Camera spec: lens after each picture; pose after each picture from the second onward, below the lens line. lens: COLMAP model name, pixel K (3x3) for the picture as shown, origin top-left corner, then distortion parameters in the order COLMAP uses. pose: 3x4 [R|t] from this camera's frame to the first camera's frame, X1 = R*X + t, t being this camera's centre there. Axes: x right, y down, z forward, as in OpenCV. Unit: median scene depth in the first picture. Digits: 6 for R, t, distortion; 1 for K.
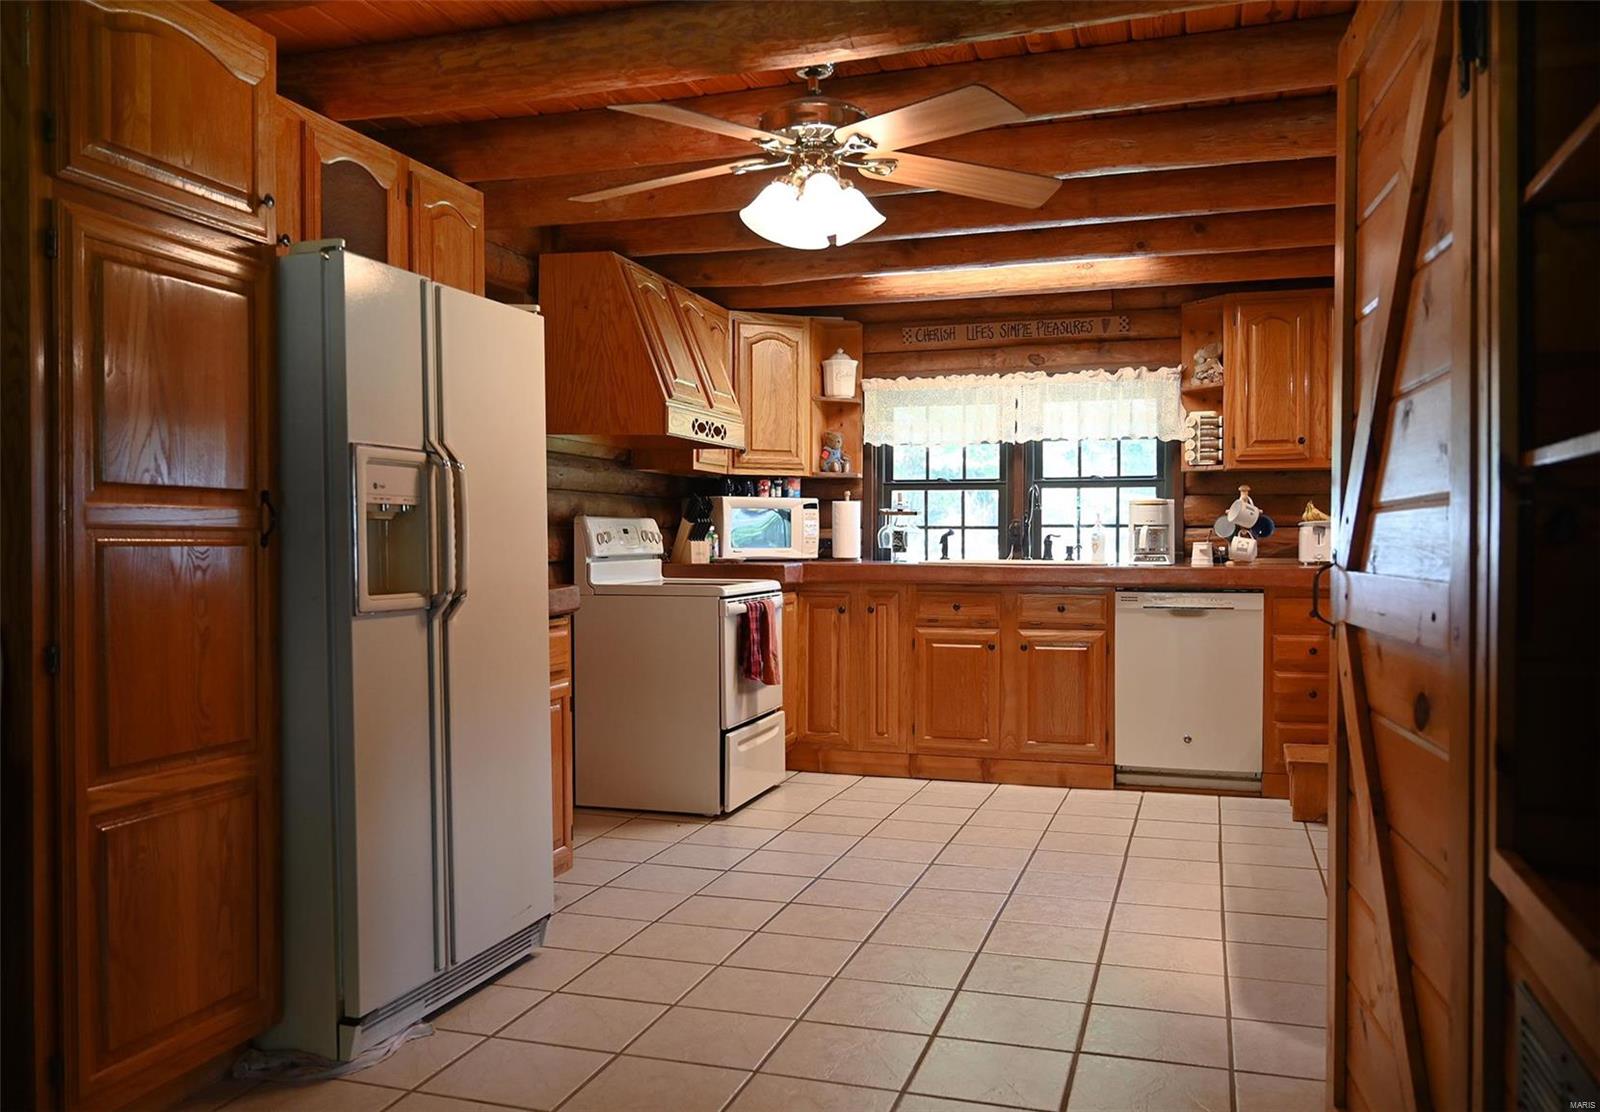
lens RADIAL K [[1358.1, 0, 738.9], [0, 1358.1, 592.5], [0, 0, 1]] dist [-0.019314, 0.012350]
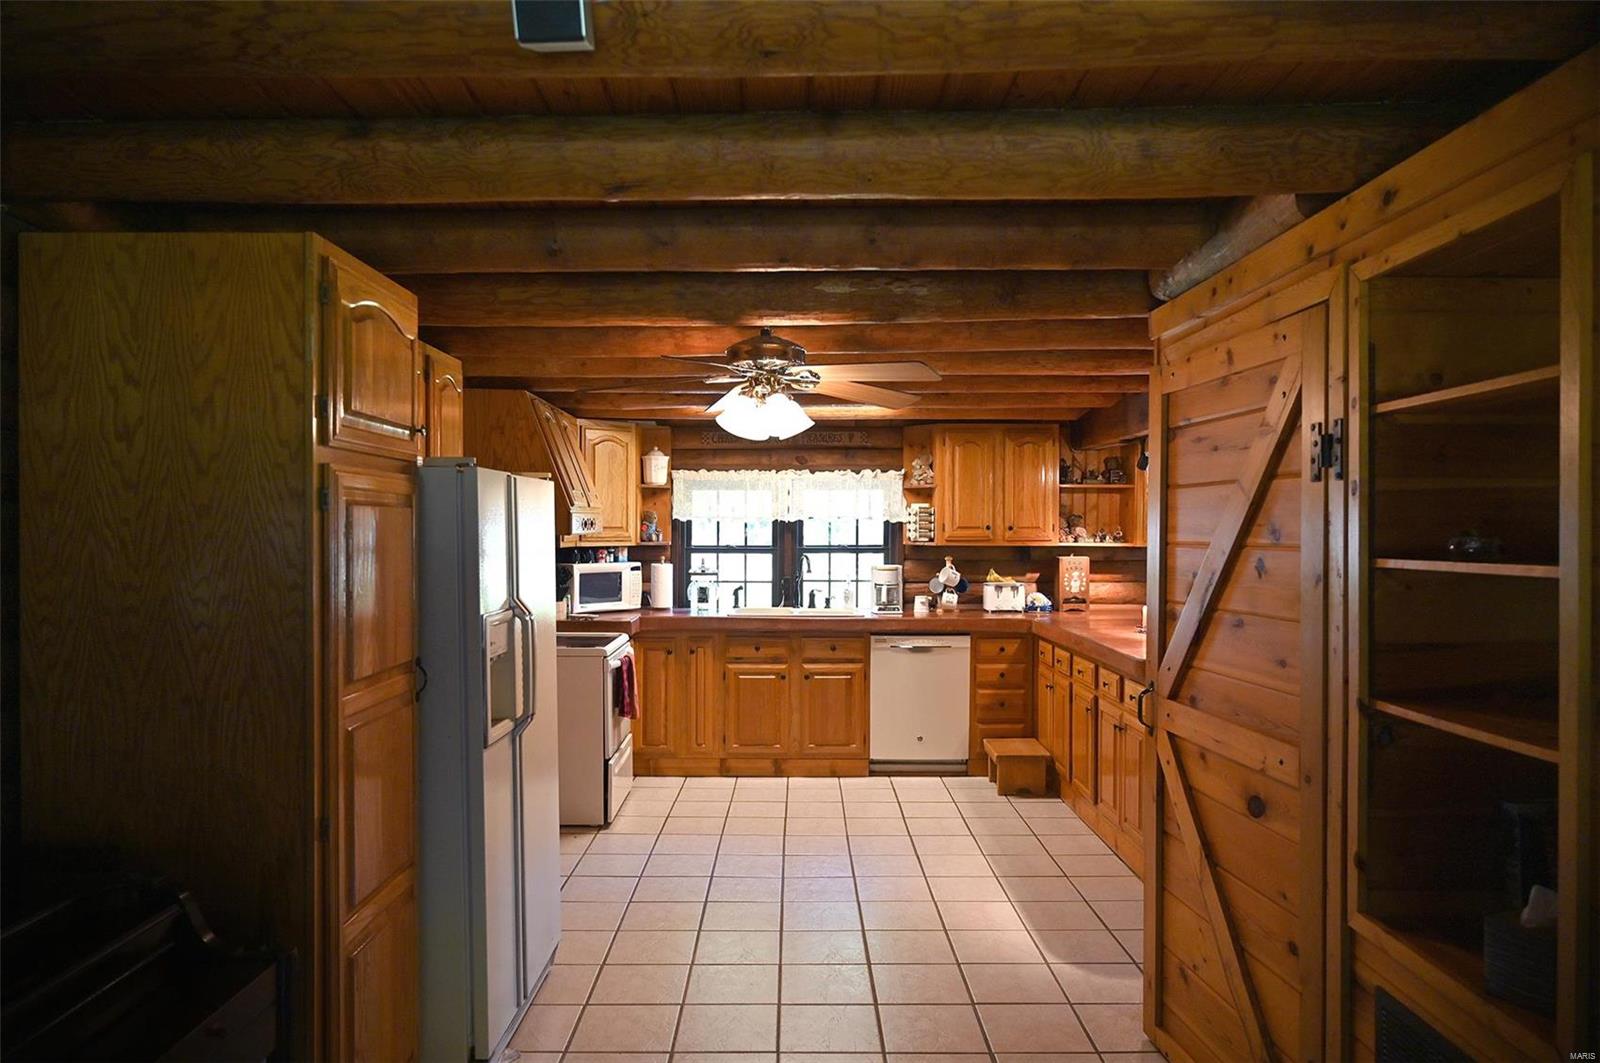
lens RADIAL K [[1089.8, 0, 801.7], [0, 1089.8, 565.6], [0, 0, 1]] dist [-0.005746, 0.004423]
pose [[0.943763, -0.008718, 0.330507, -0.154771], [0.009724, 0.999952, -0.001392, -0.069475], [-0.330479, 0.004527, 0.943803, -0.035994]]
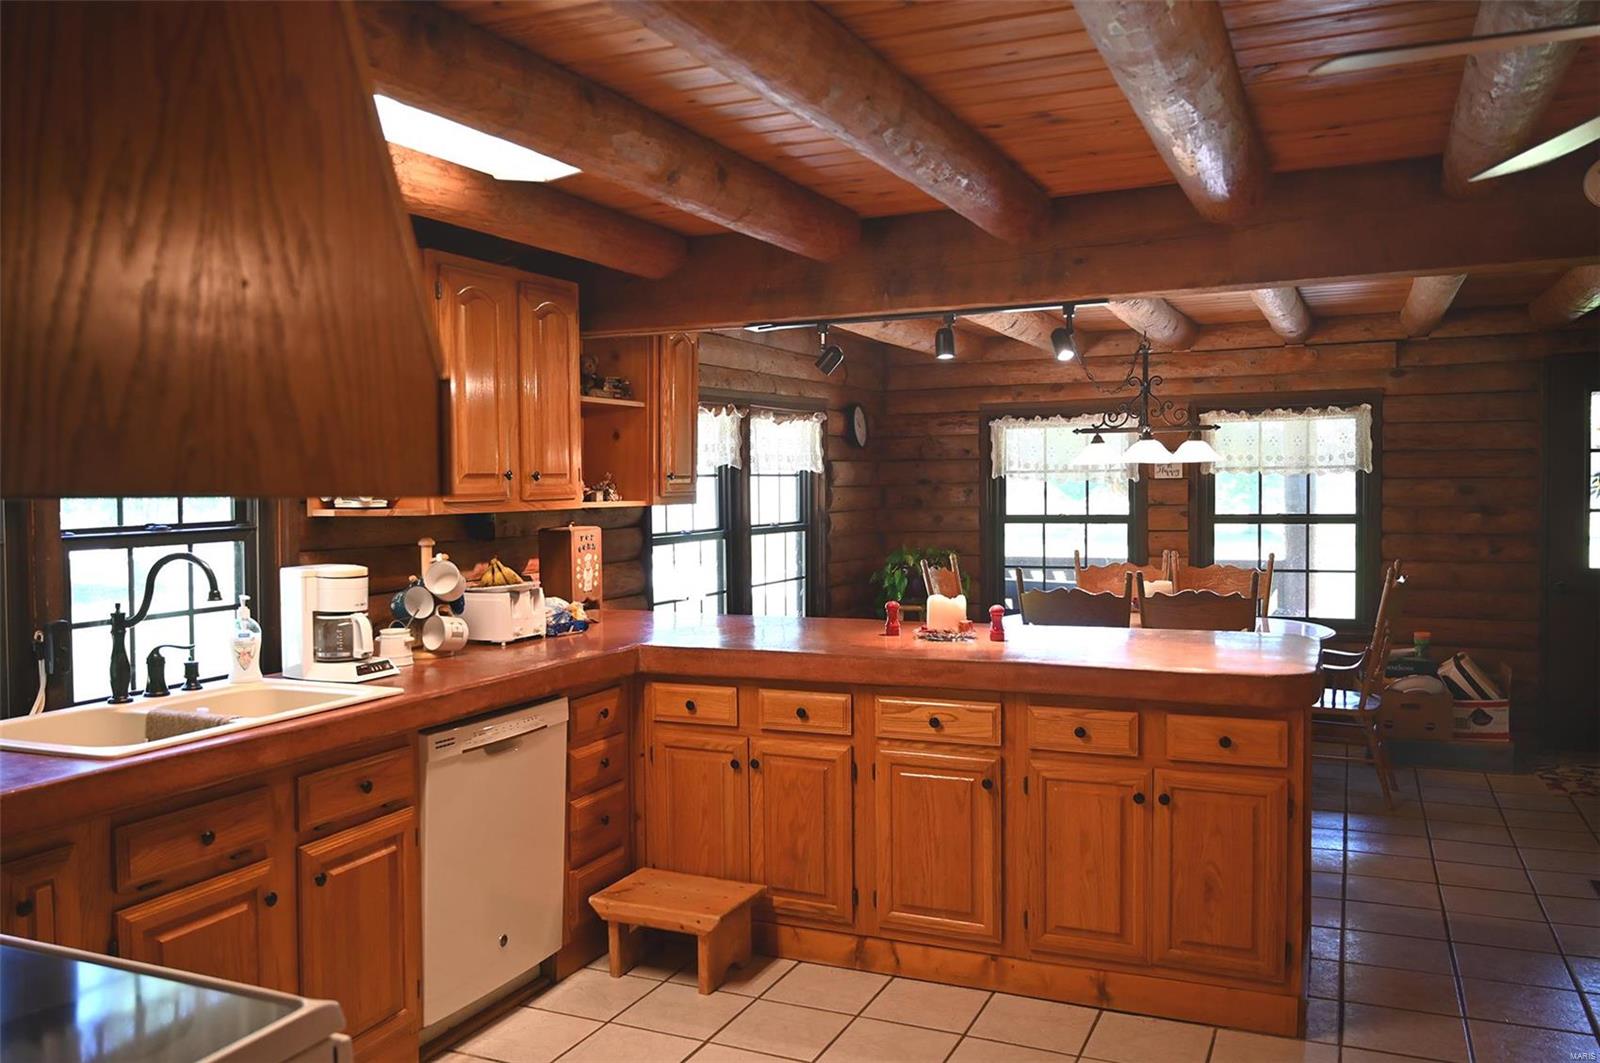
lens RADIAL K [[1269.7, 0, 800.5], [0, 1269.7, 524.4], [0, 0, 1]] dist [-0.008901, -0.007392]
pose [[0.089485, -0.035814, 0.995344, -0.237662], [0.055292, 0.997991, 0.030938, -0.095389], [-0.994452, 0.052266, 0.091286, 0.758672]]
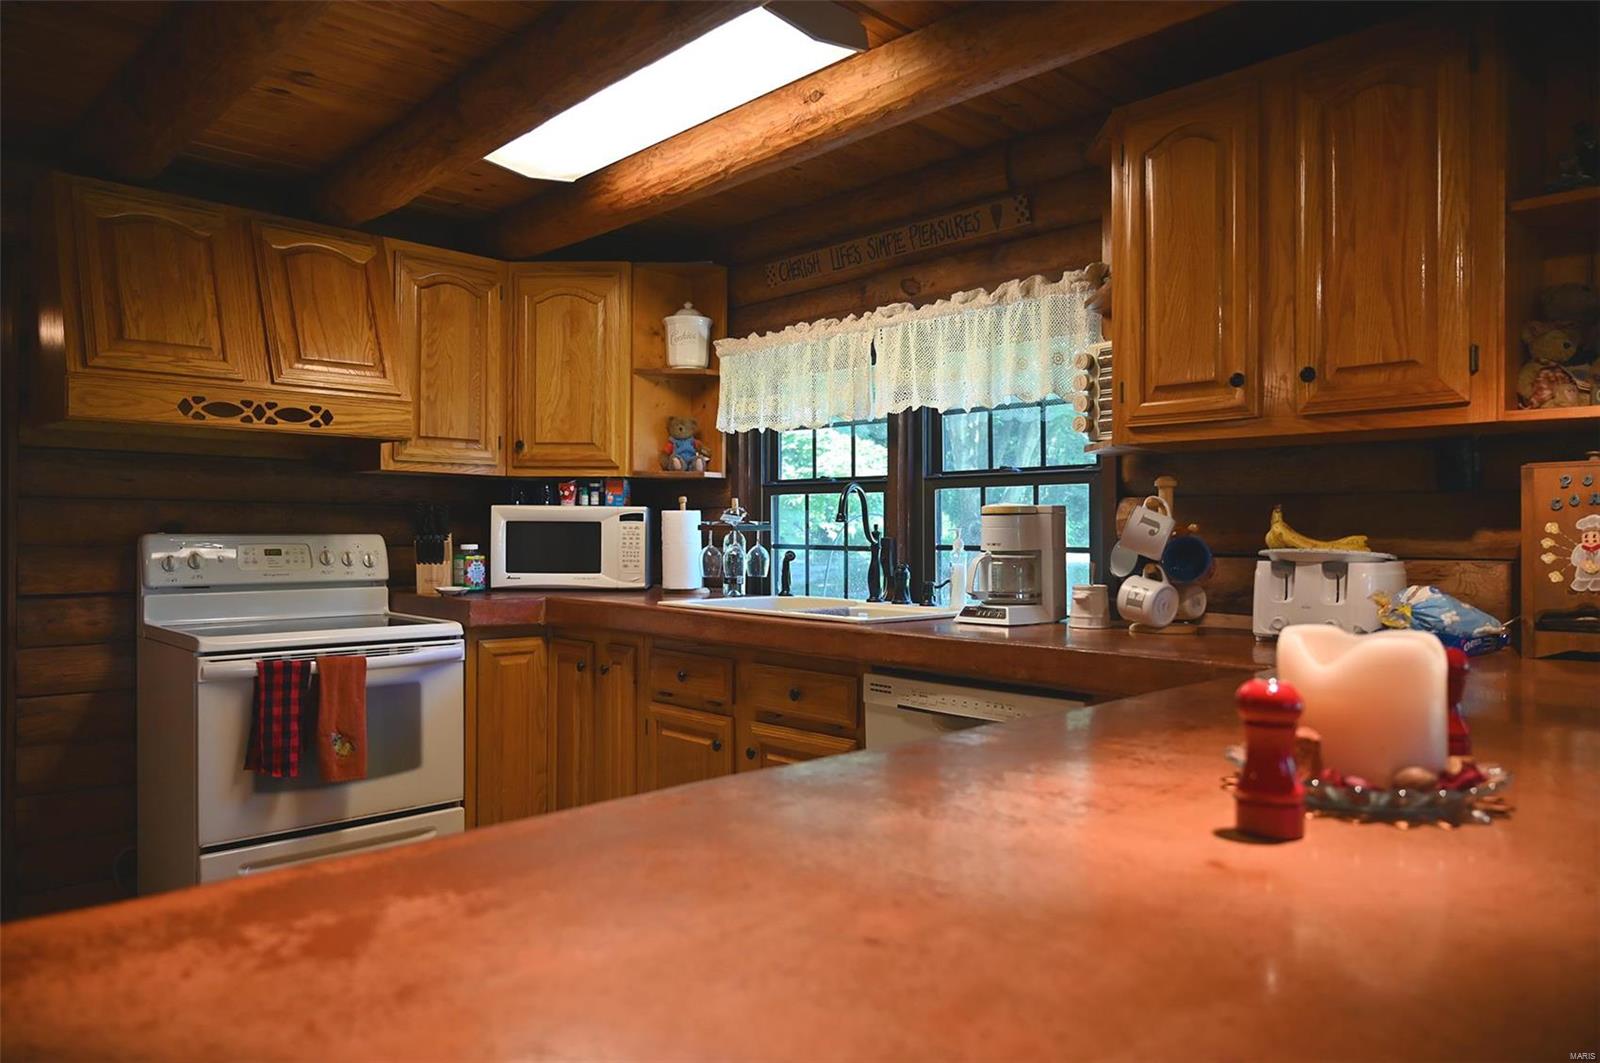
lens RADIAL K [[1089.8, 0, 777.1], [0, 1089.8, 550.1], [0, 0, 1]] dist [-0.005746, 0.004423]
pose [[0.879596, 0.013614, -0.475527, 0.440936], [-0.027570, 0.999369, -0.022385, -0.038272], [0.474922, 0.032800, 0.879416, 0.569029]]
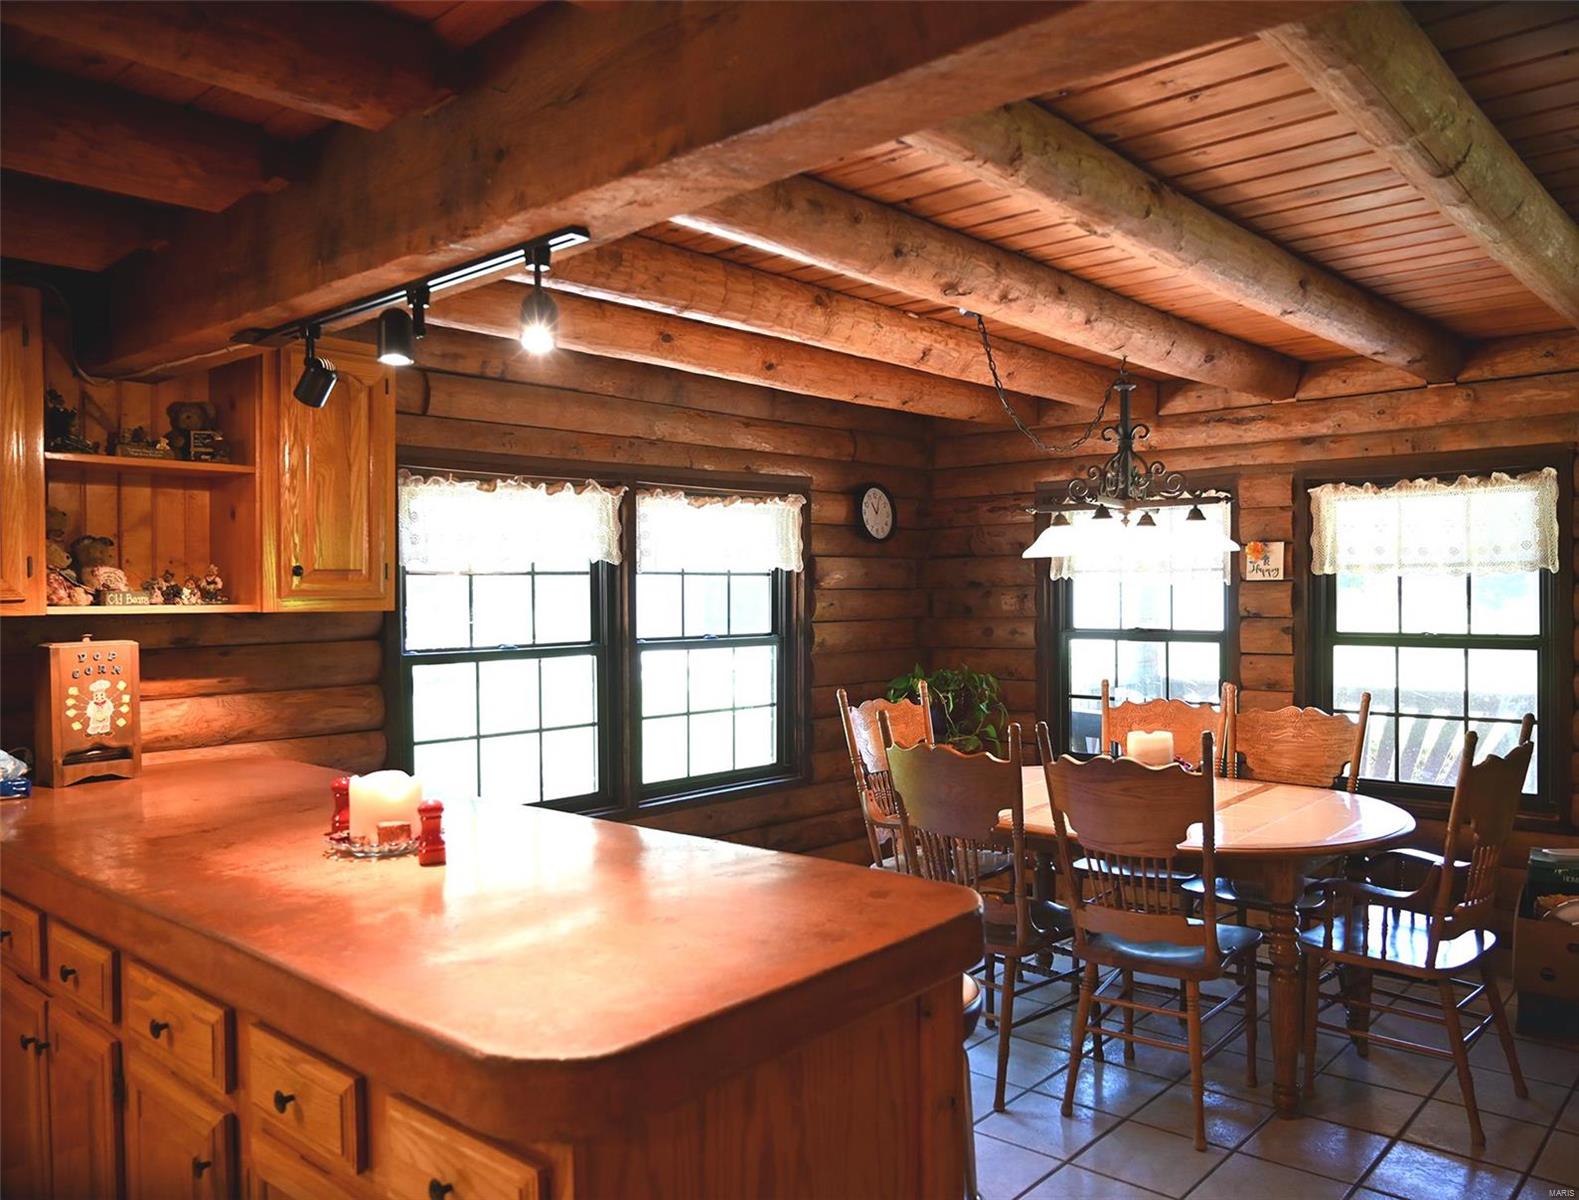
lens RADIAL K [[1189.7, 0, 922.8], [0, 1189.7, 595.5], [0, 0, 1]] dist [-0.012313, -0.014825]
pose [[0.342305, -0.007629, 0.939558, 0.157458], [0.047467, 0.998831, -0.009183, -0.076120], [-0.938389, 0.047741, 0.342267, 0.466129]]
